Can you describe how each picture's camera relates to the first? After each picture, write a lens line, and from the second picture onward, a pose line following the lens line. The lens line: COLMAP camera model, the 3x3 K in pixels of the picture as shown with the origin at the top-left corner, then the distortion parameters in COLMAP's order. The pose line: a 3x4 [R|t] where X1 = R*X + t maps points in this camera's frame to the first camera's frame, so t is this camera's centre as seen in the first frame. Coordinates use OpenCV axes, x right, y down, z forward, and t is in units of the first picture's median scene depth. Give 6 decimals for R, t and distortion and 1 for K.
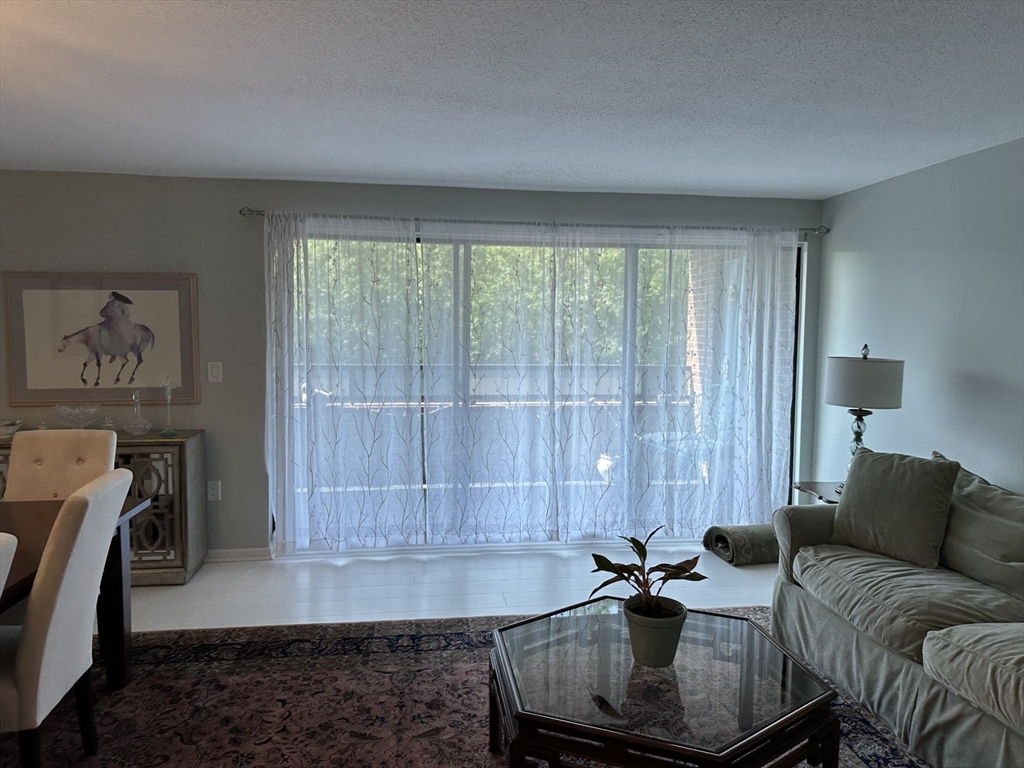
lens RADIAL K [[712.2, 0, 512.1], [0, 712.2, 393.3], [0, 0, 1]] dist [0.010219, -0.018566]
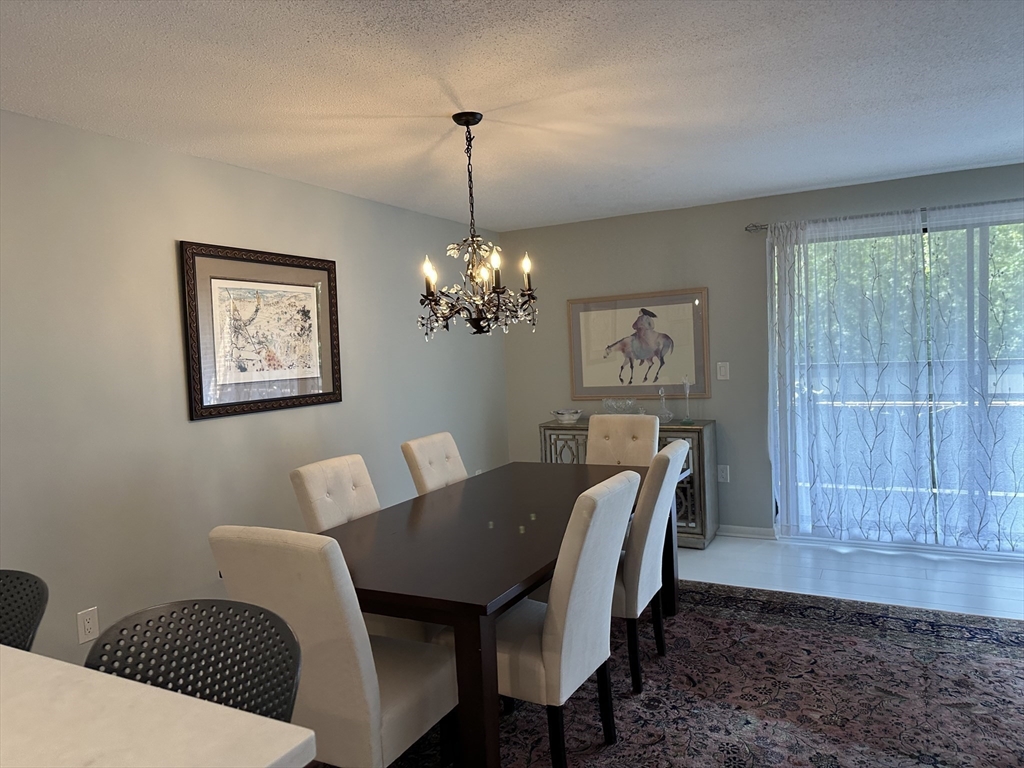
lens RADIAL K [[712.2, 0, 512.1], [0, 712.2, 393.3], [0, 0, 1]] dist [0.010219, -0.018566]
pose [[0.806659, -0.005645, -0.590990, -0.017844], [0.001616, 0.999972, -0.007345, 0.018188], [0.591015, 0.004970, 0.806645, -0.162534]]
